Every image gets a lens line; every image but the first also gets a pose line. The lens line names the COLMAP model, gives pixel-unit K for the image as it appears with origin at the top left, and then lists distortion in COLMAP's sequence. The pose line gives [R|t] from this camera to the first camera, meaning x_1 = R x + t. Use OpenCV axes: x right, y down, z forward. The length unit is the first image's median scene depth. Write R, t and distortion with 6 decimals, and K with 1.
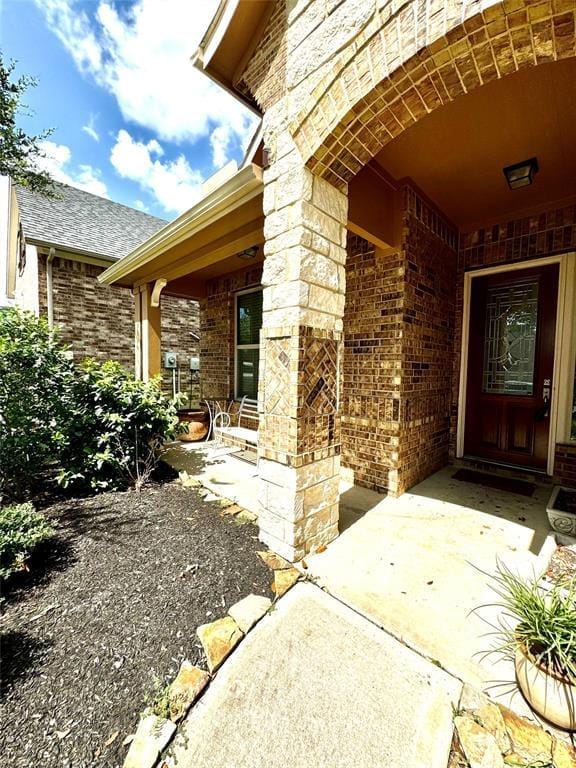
lens RADIAL K [[313.6, 0, 285.3], [0, 313.6, 384.9], [0, 0, 1]] dist [0.001269, 0.000219]
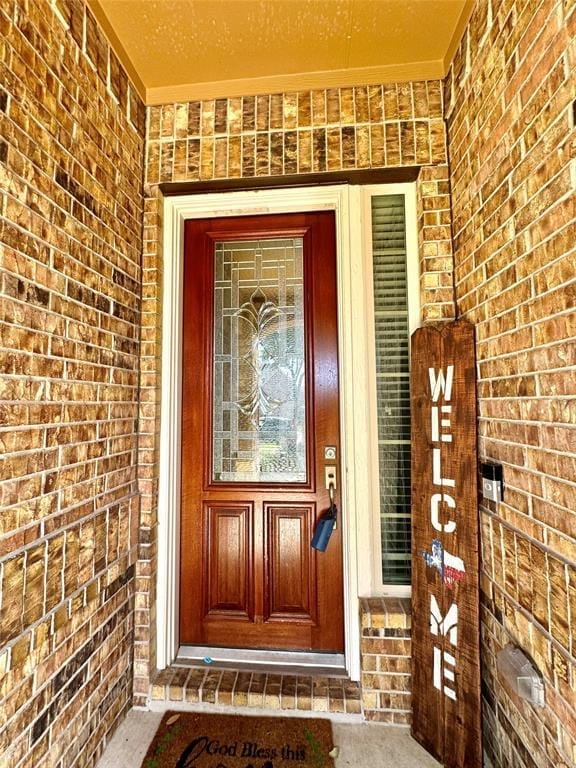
lens RADIAL K [[313.6, 0, 287.3], [0, 313.6, 384.8], [0, 0, 1]] dist [0.001269, 0.000219]
pose [[0.752400, 0.014753, 0.658541, 0.460605], [0.058058, 0.994373, -0.088609, -0.067774], [-0.656143, 0.104903, 0.747310, 0.657630]]
